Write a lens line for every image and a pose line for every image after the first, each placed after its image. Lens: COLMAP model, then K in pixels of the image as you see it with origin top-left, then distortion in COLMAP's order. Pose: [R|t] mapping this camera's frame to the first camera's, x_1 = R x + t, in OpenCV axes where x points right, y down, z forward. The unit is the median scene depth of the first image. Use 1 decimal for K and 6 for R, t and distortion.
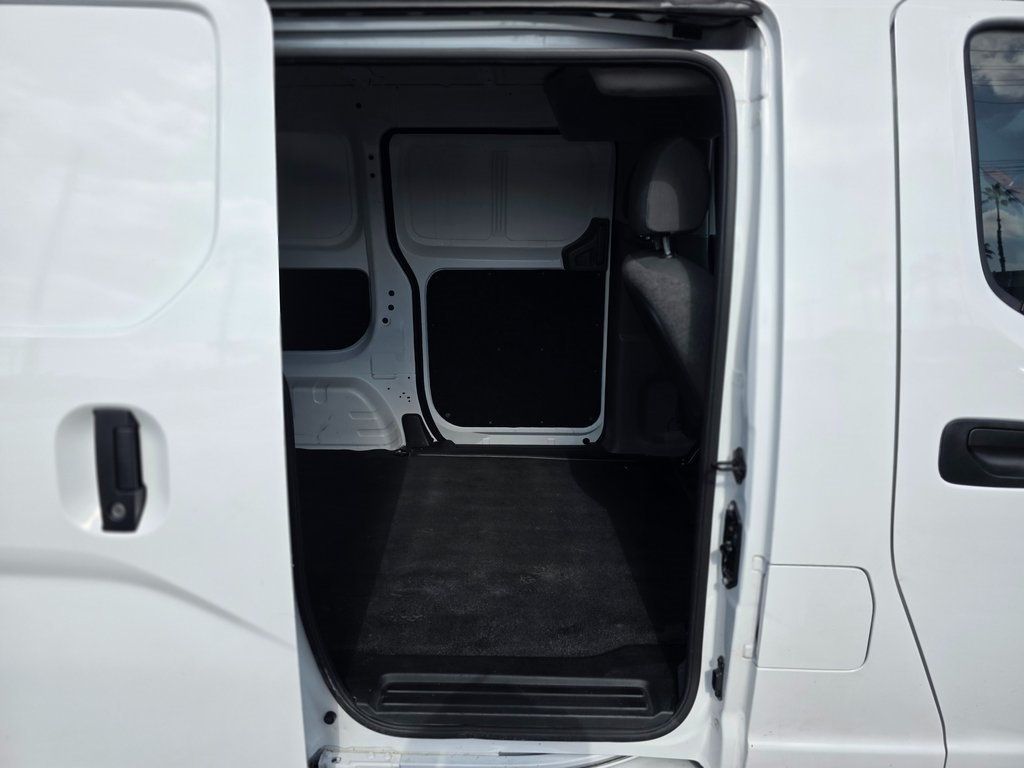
lens RADIAL K [[676.1, 0, 512.0], [0, 676.1, 384.0], [0, 0, 1]] dist [-0.007208, -0.007335]
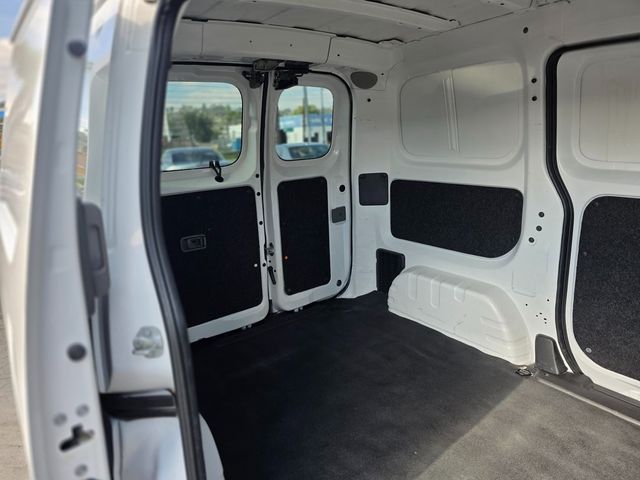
lens RADIAL K [[429.4, 0, 306.8], [0, 429.4, 231.0], [0, 0, 1]] dist [0.001693, -0.001627]
pose [[0.604042, 0.154965, -0.781741, 0.112523], [-0.168436, 0.983579, 0.064827, -0.092456], [0.778949, 0.092515, 0.620225, 0.334732]]
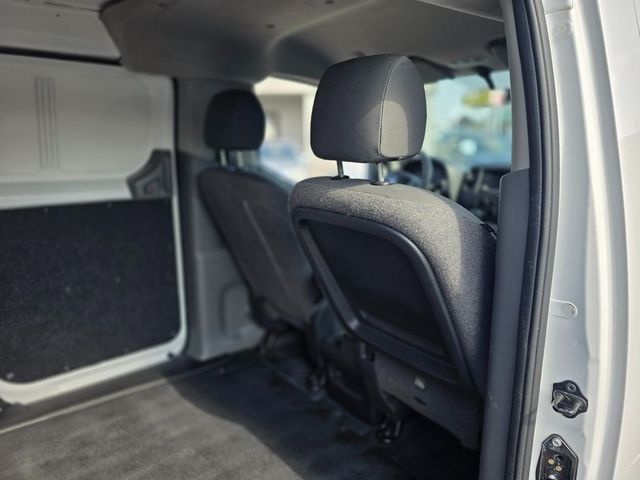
lens RADIAL K [[438.5, 0, 321.2], [0, 438.5, 232.0], [0, 0, 1]] dist [0.003549, 0.000028]
pose [[0.768662, -0.128727, 0.626568, -0.124549], [0.165579, 0.986196, -0.000517, -0.072624], [-0.617853, 0.104144, 0.779366, 0.312133]]
